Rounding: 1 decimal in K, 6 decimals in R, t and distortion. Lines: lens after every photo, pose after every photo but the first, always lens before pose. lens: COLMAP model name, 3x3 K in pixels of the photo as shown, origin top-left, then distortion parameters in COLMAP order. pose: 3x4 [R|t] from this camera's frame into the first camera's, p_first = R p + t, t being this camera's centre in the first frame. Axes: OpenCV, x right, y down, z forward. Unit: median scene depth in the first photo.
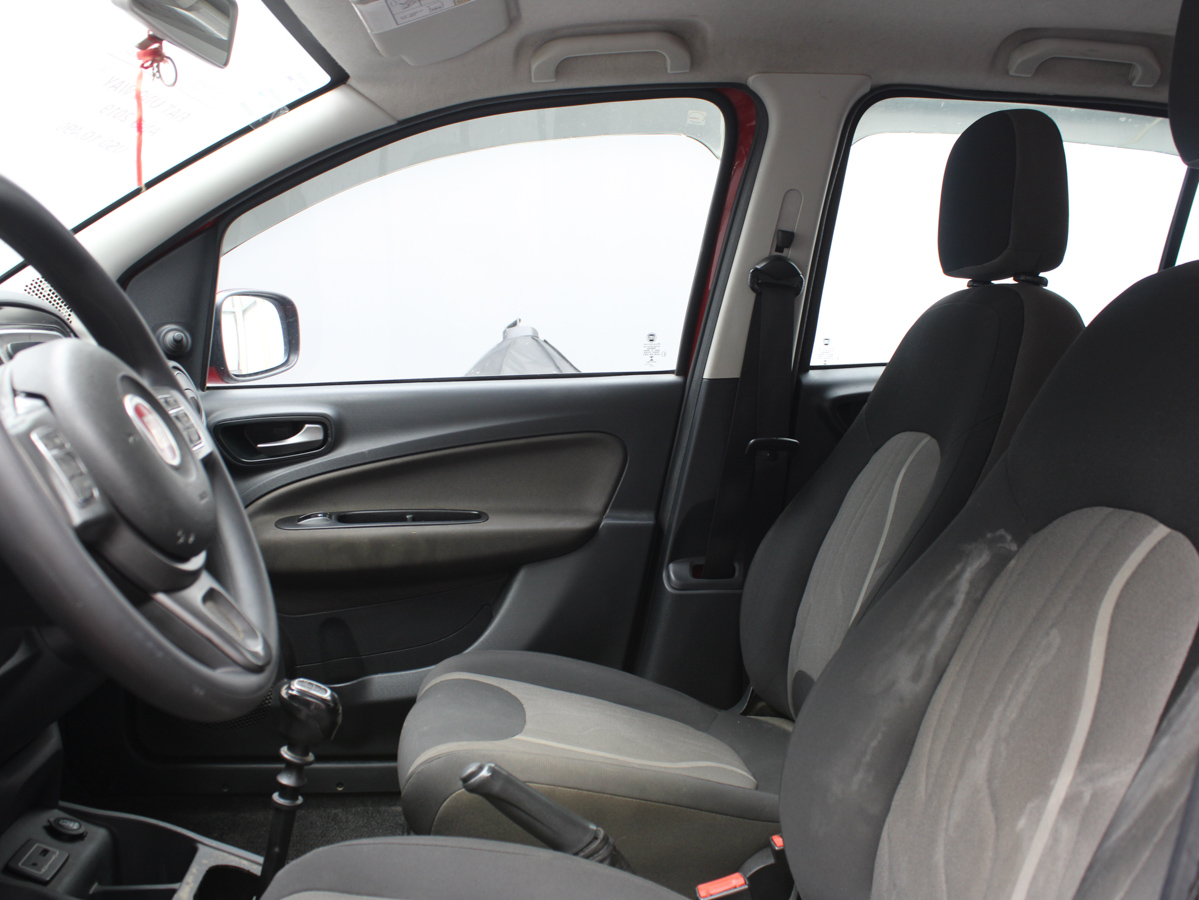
lens RADIAL K [[1273.6, 0, 600.7], [0, 1273.6, 442.4], [0, 0, 1]] dist [-0.067556, 0.000000]
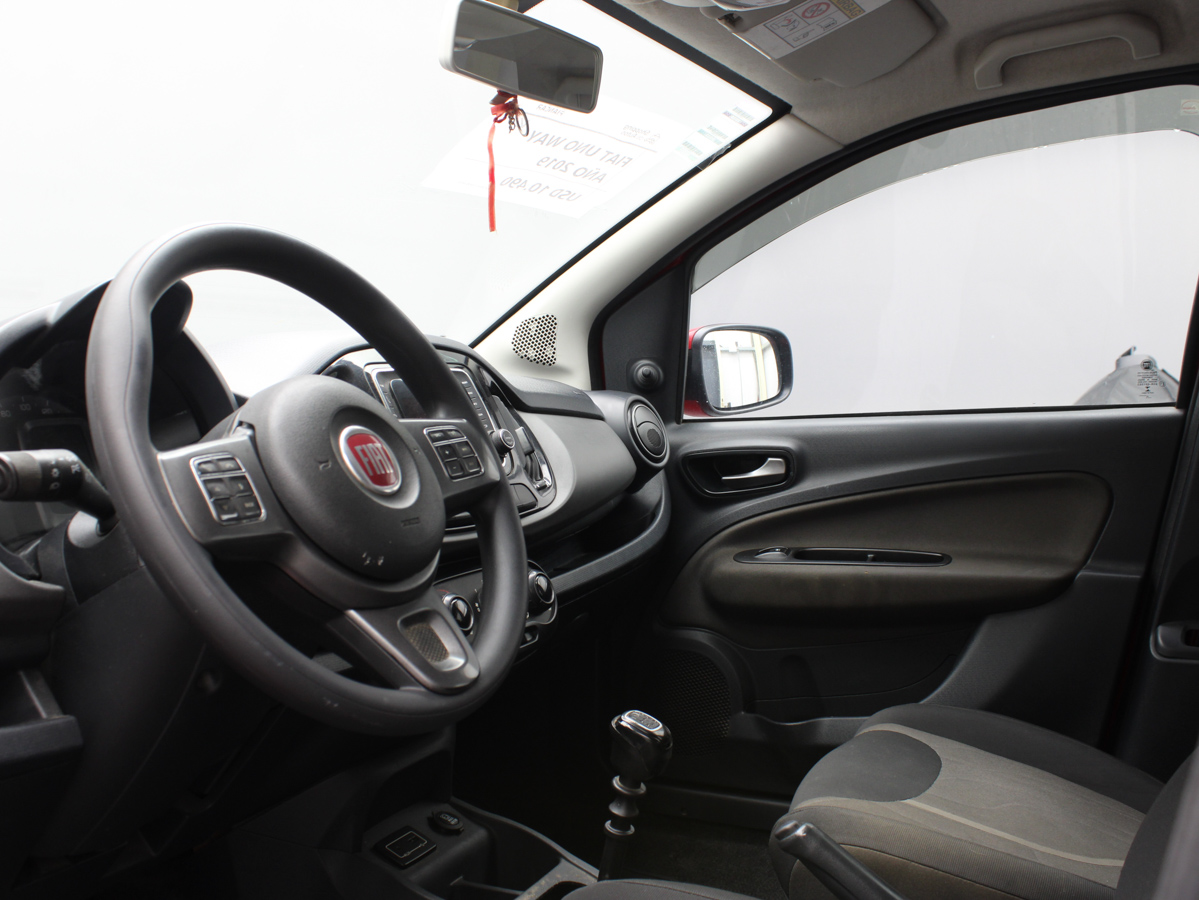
lens RADIAL K [[1273.6, 0, 599.0], [0, 1273.6, 445.2], [0, 0, 1]] dist [-0.067556, 0.000000]
pose [[0.856747, 0.012189, -0.515593, 0.172663], [-0.024752, 0.999540, -0.017501, -0.003289], [0.515143, 0.027756, 0.856655, 0.077773]]
